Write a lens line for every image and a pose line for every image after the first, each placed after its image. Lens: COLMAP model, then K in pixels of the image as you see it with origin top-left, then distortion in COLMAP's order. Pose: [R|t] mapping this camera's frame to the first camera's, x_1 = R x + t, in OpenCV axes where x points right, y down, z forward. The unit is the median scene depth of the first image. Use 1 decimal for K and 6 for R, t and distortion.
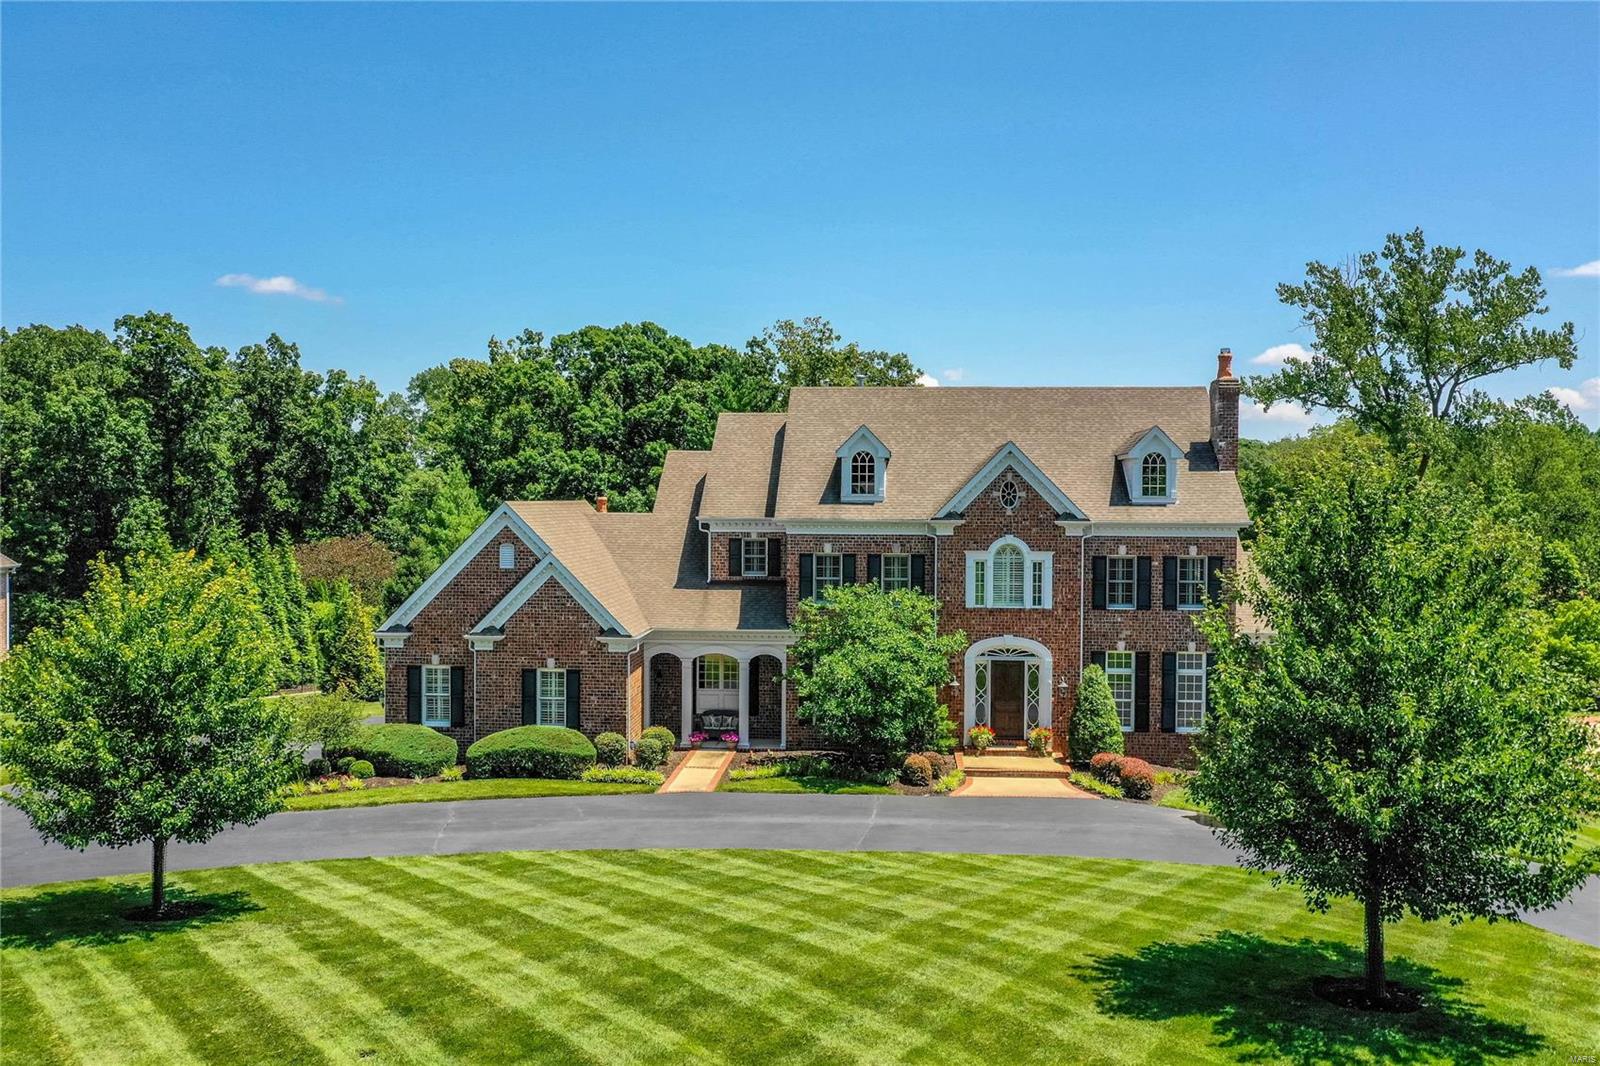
lens RADIAL K [[1326.9, 0, 795.9], [0, 1326.9, 535.1], [0, 0, 1]] dist [-0.006548, -0.001710]
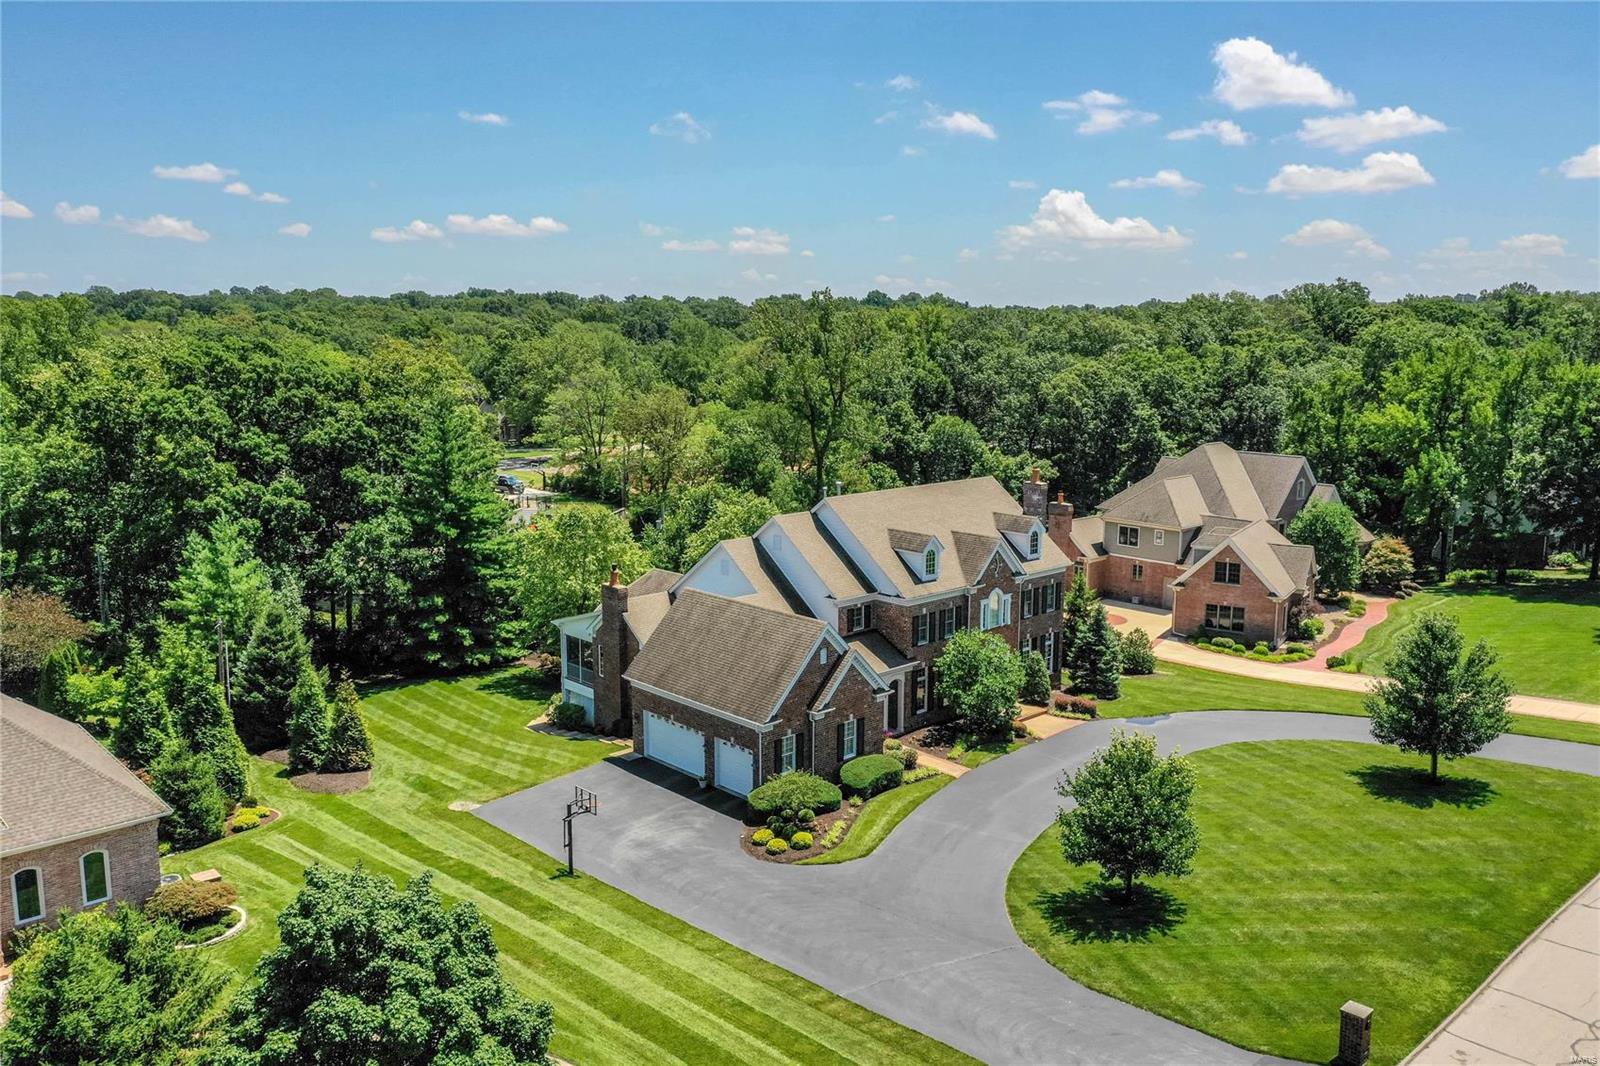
lens RADIAL K [[1284.9, 0, 790.5], [0, 1284.9, 529.0], [0, 0, 1]] dist [-0.004591, -0.003345]
pose [[0.682485, -0.126183, 0.719925, -1.267095], [0.022915, 0.988195, 0.151480, -0.348047], [-0.730540, -0.086886, 0.677320, 0.031667]]
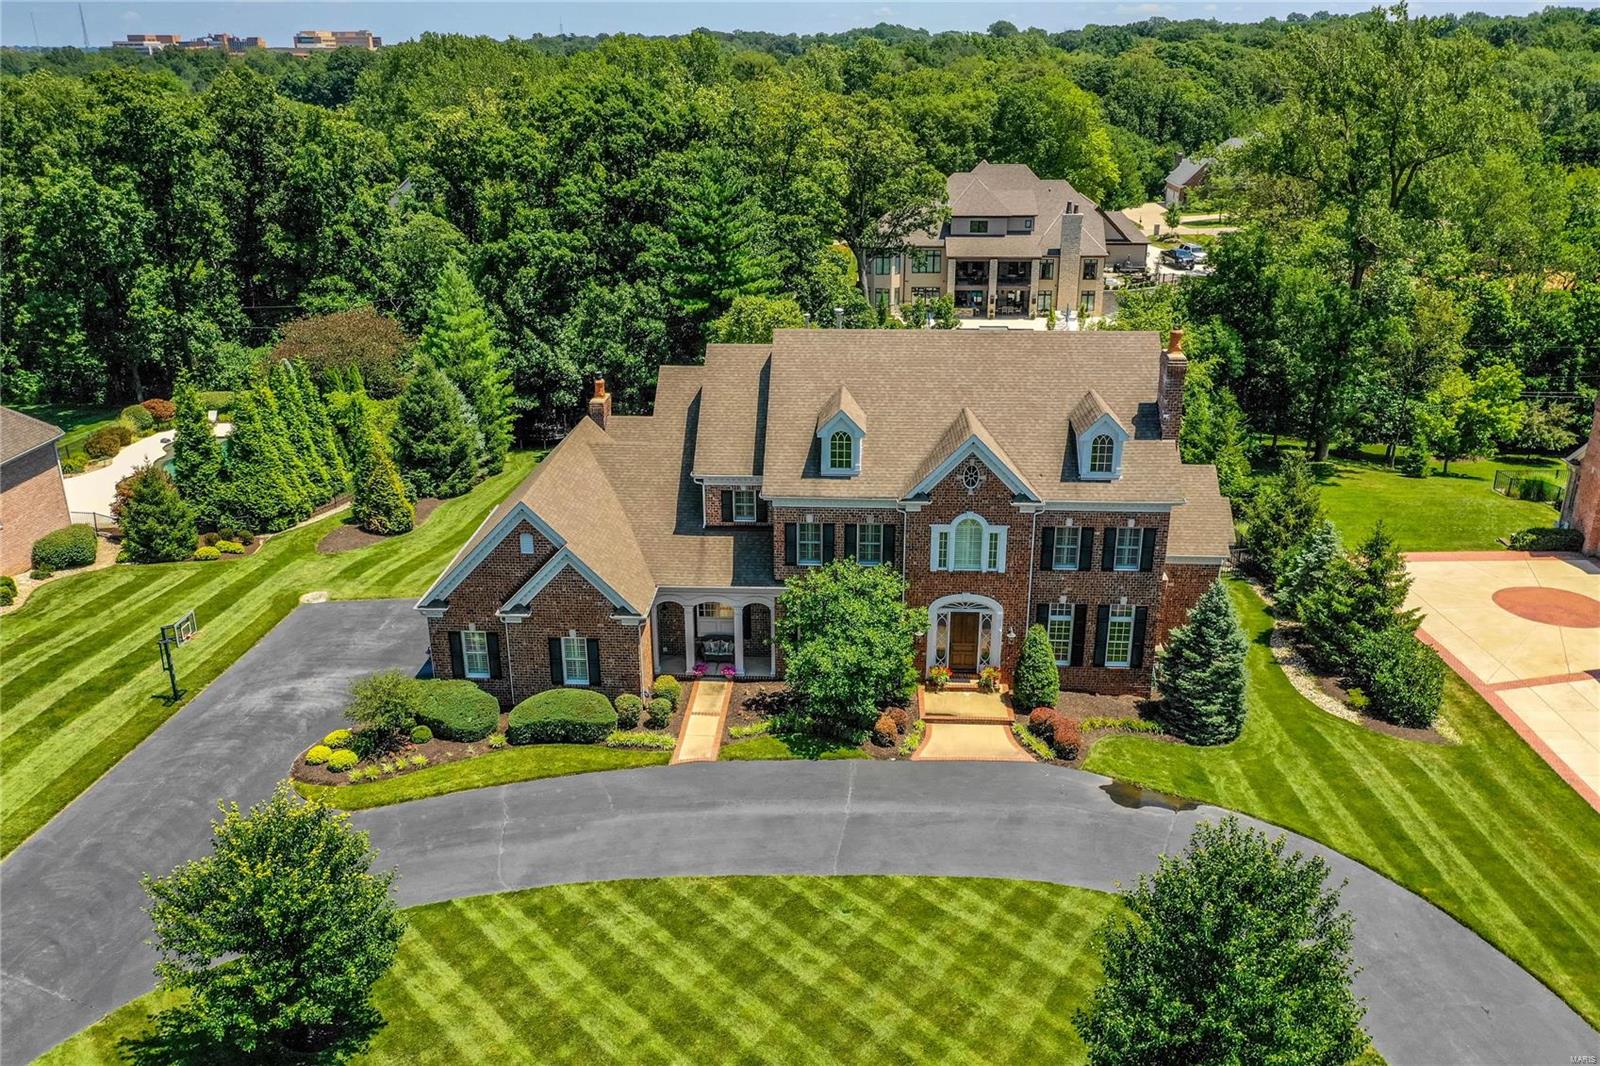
lens RADIAL K [[1258.4, 0, 795.0], [0, 1258.4, 531.2], [0, 0, 1]] dist [0.000789, -0.003127]
pose [[0.999806, -0.015491, 0.012204, -0.001677], [0.010601, 0.943986, 0.329816, -0.338622], [-0.016629, -0.329622, 0.943966, -0.015052]]
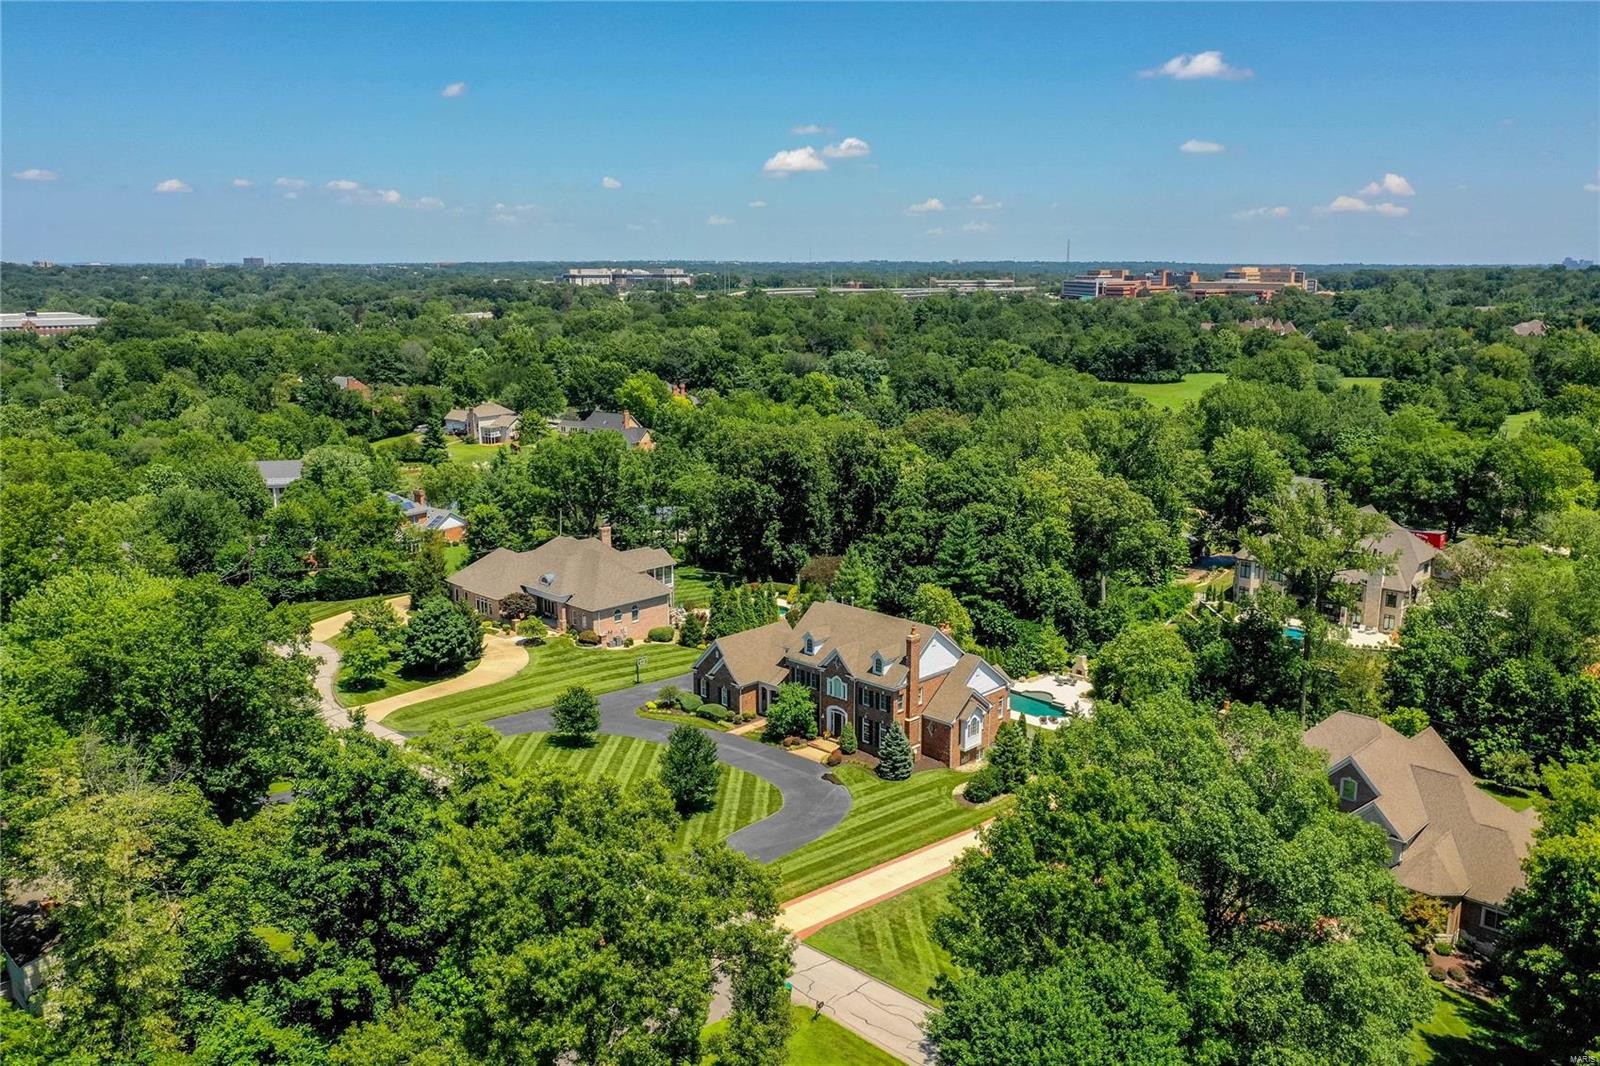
lens RADIAL K [[1284.9, 0, 790.5], [0, 1284.9, 529.0], [0, 0, 1]] dist [-0.004591, -0.003345]
pose [[0.764349, 0.126186, -0.632335, 1.966342], [-0.013873, 0.983656, 0.179524, -0.891397], [0.644653, -0.128446, 0.753607, -1.335627]]
